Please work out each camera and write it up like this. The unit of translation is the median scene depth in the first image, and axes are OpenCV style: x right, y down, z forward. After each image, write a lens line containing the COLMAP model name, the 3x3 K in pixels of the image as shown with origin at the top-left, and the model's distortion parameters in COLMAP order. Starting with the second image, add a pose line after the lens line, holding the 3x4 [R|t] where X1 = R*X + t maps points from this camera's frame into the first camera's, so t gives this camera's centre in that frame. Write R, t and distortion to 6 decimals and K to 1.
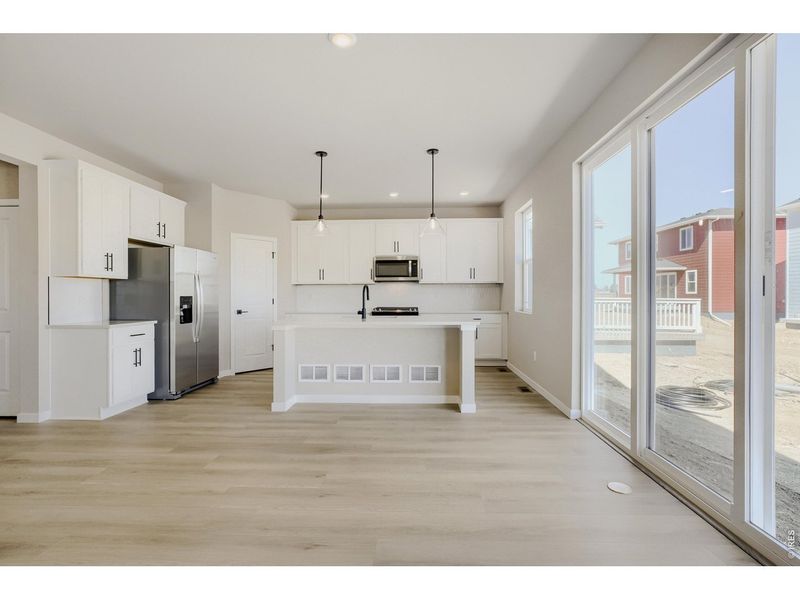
lens RADIAL K [[387.4, 0, 400.0], [0, 387.4, 300.0], [0, 0, 1]] dist [0.001799, 0.000294]
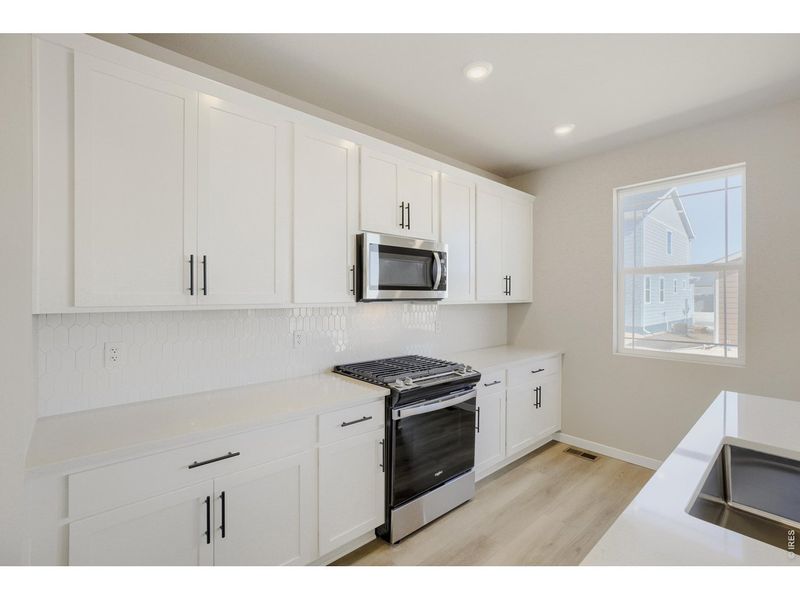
lens RADIAL K [[356.7, 0, 400.0], [0, 356.7, 300.0], [0, 0, 1]] dist [-0.001701, -0.000199]
pose [[0.728134, -0.004241, 0.685421, -0.388203], [0.005294, 0.999986, 0.000564, -0.069443], [-0.685414, 0.003218, 0.728147, 1.039122]]
